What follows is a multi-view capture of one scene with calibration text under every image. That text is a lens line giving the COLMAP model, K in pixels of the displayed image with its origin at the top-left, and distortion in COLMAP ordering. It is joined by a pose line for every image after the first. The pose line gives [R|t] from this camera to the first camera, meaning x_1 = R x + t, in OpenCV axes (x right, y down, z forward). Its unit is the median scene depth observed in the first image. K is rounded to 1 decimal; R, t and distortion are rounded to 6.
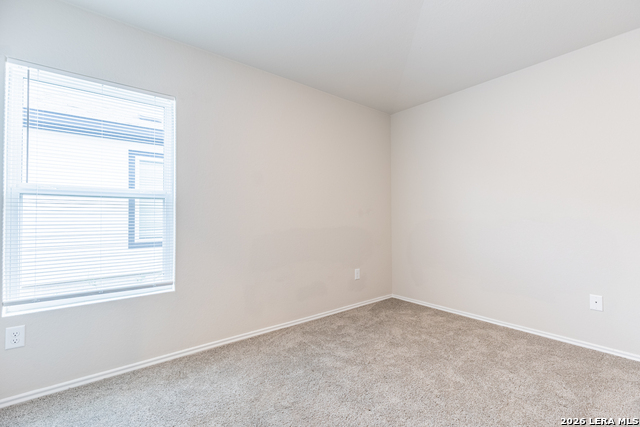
lens RADIAL K [[287.3, 0, 322.1], [0, 287.3, 211.8], [0, 0, 1]] dist [0.005807, -0.000811]
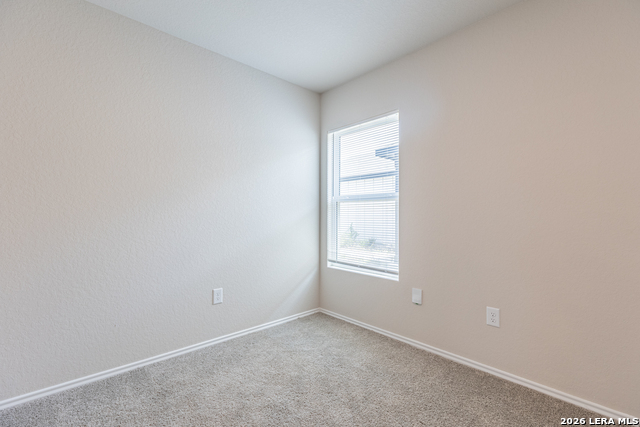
lens RADIAL K [[290.7, 0, 322.2], [0, 290.7, 213.8], [0, 0, 1]] dist [0.001259, 0.000085]
pose [[0.059957, -0.021399, -0.997972, 0.660384], [-0.001698, 0.999767, -0.021540, 0.041039], [0.998200, 0.002986, 0.059906, 0.679494]]
